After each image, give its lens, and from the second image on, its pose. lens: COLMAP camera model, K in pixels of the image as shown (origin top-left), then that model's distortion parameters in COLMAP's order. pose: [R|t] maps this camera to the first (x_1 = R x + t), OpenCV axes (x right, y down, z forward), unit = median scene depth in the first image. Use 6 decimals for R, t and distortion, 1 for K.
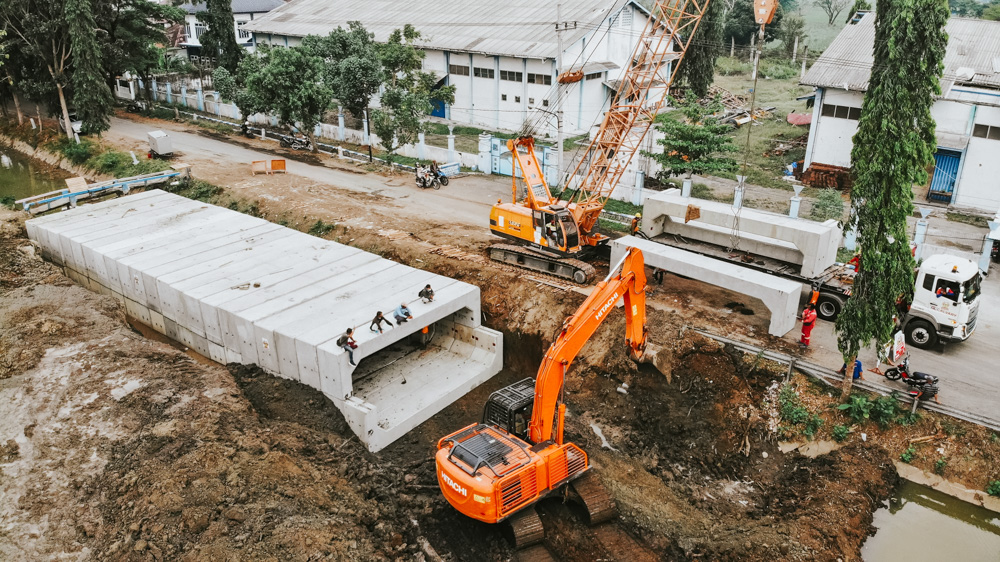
lens RADIAL K [[713.2, 0, 497.9], [0, 713.2, 309.1], [0, 0, 1]] dist [0.115919, -0.254516]
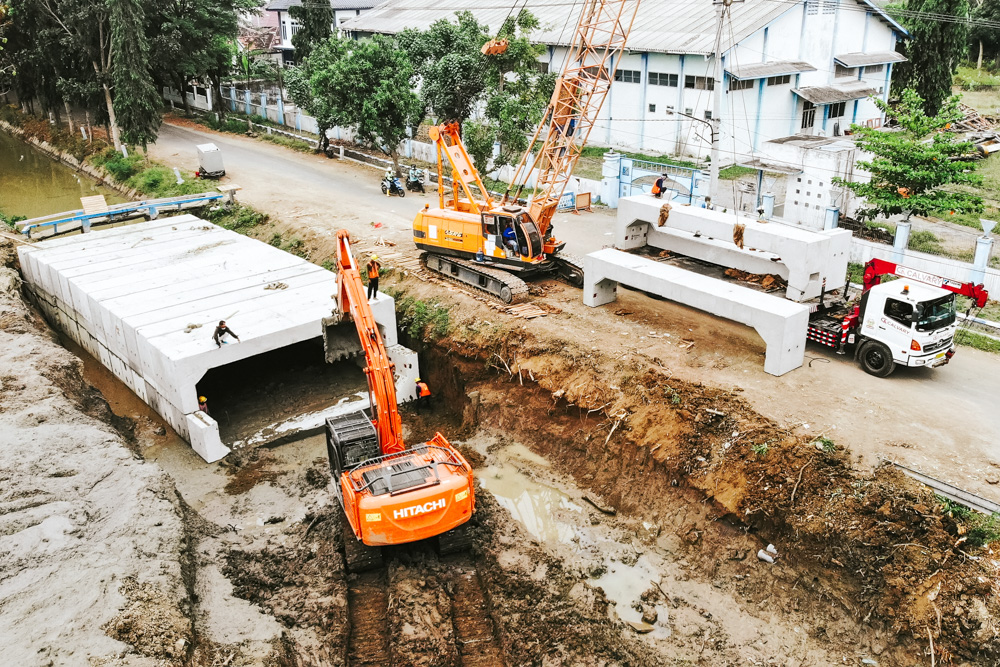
lens RADIAL K [[844.1, 0, 497.4], [0, 844.1, 362.9], [0, 0, 1]] dist [0.087377, -0.232160]
pose [[0.979713, 0.063673, -0.190024, 0.041114], [-0.066071, 0.997795, -0.006304, -0.016424], [0.189203, 0.018732, 0.981759, 0.123639]]
